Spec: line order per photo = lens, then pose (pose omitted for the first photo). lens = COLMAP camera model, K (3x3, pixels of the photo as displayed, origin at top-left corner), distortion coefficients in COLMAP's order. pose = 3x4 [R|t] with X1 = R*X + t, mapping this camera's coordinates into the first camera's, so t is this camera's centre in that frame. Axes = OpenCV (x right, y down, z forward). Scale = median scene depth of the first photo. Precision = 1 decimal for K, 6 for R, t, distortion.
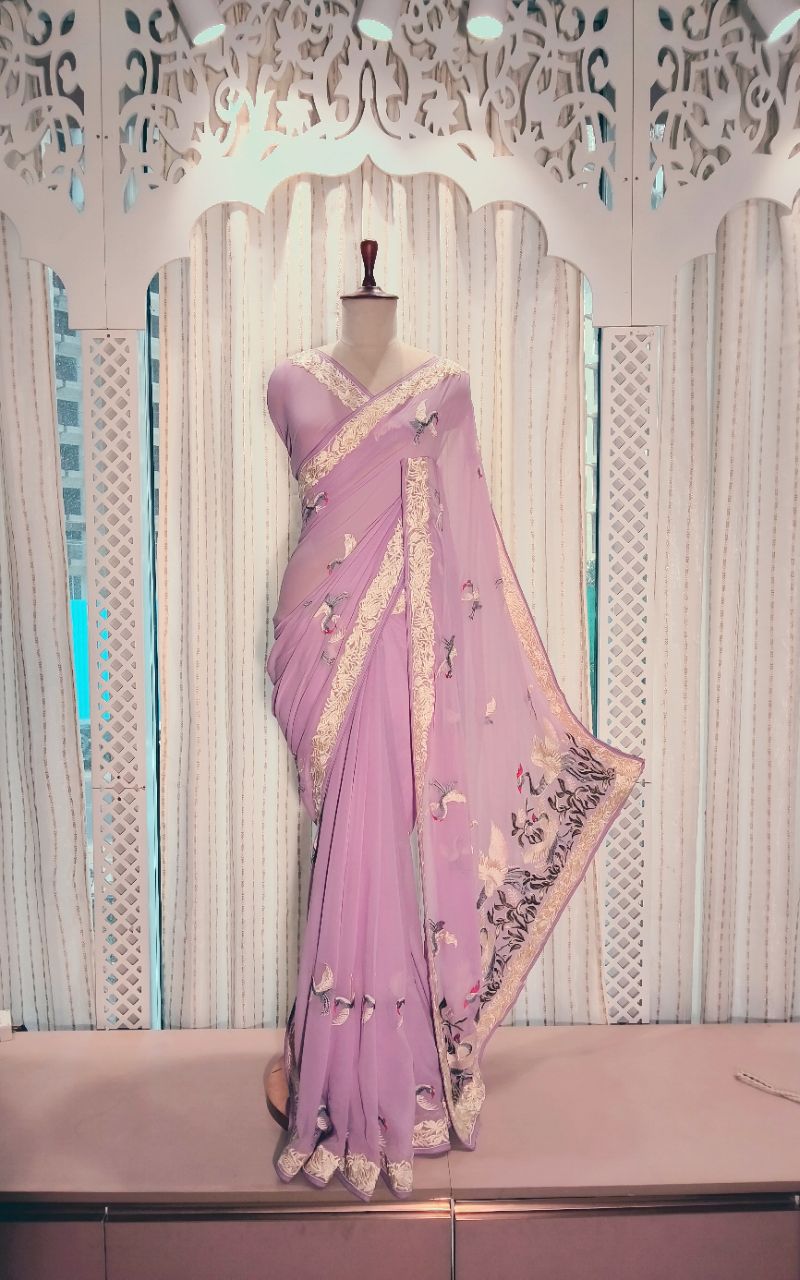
lens RADIAL K [[915.7, 0, 394.0], [0, 915.7, 641.2], [0, 0, 1]] dist [0.050216, -0.088269]
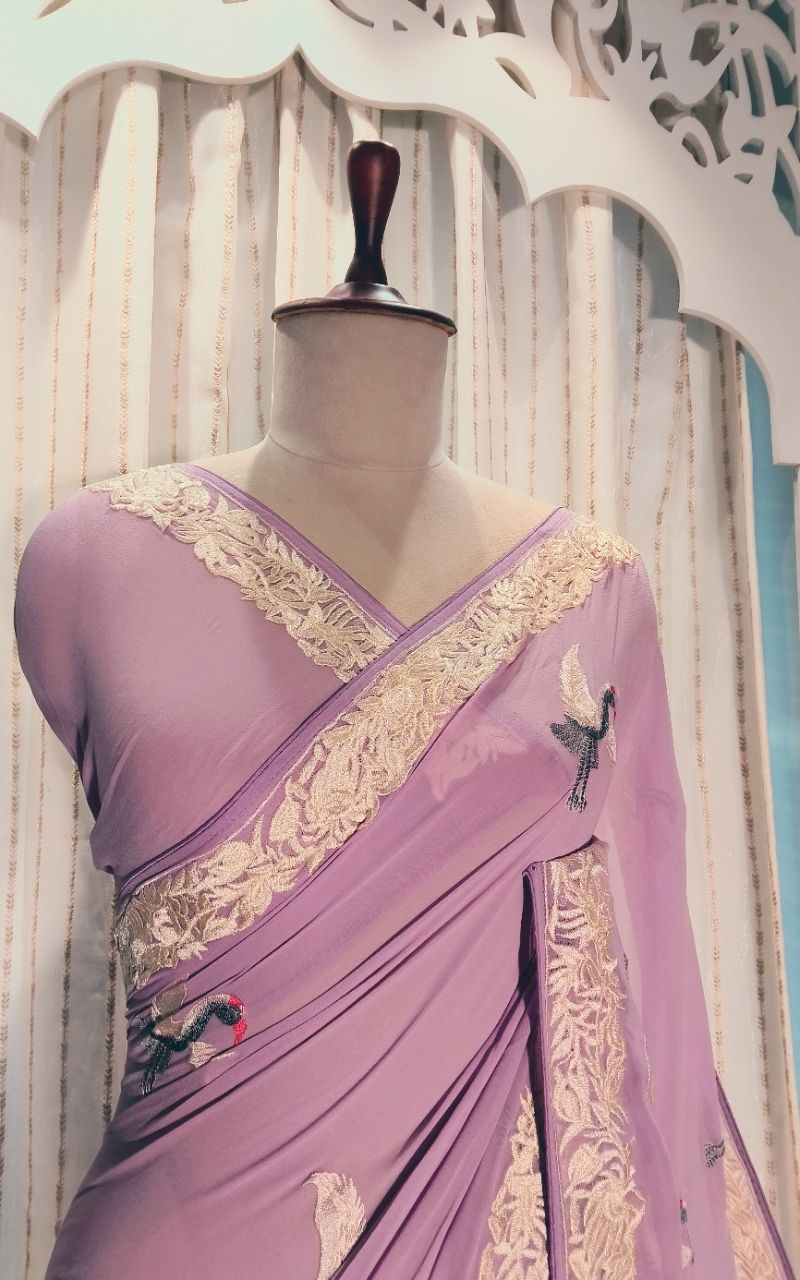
lens RADIAL K [[915.7, 0, 401.1], [0, 915.7, 644.1], [0, 0, 1]] dist [0.050216, -0.088269]
pose [[0.971841, 0.018009, 0.234949, -0.089026], [0.017045, 0.989091, -0.146320, -0.214062], [-0.235021, 0.146204, 0.960932, 0.705290]]
